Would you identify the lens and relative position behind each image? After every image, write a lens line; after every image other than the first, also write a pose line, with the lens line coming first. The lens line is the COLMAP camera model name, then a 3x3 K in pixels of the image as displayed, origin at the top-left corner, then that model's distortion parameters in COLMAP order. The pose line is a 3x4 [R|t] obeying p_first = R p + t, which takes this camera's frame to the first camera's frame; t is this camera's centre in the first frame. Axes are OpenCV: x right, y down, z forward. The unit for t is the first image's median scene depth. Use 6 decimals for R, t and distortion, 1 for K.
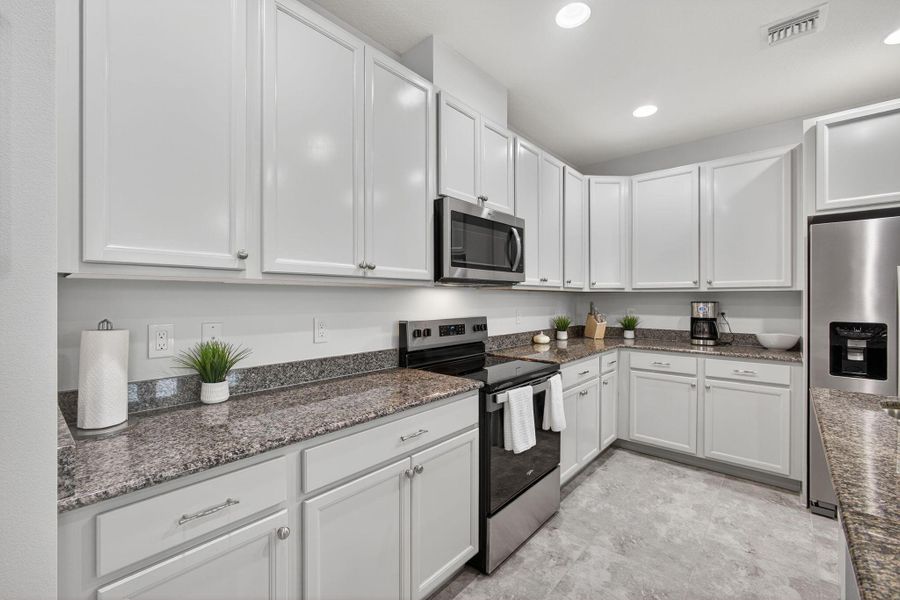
lens RADIAL K [[386.9, 0, 448.9], [0, 386.9, 304.4], [0, 0, 1]] dist [0.001472, 0.000983]
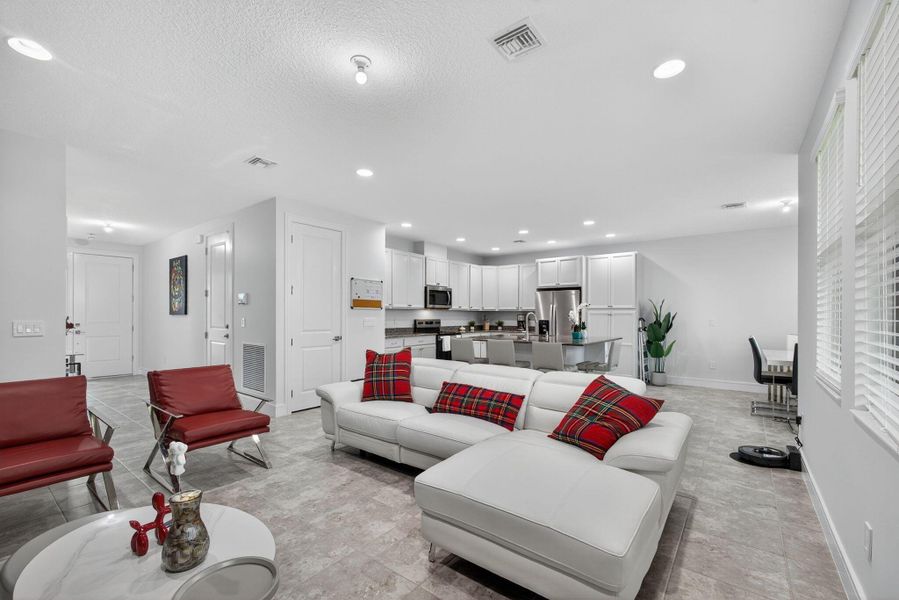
lens RADIAL K [[386.4, 0, 448.4], [0, 386.4, 304.4], [0, 0, 1]] dist [0.001472, 0.000983]
pose [[0.997739, 0.002442, 0.067167, -0.045768], [0.000606, 0.998972, -0.045324, 0.055525], [-0.067208, 0.045263, 0.996712, -2.139947]]
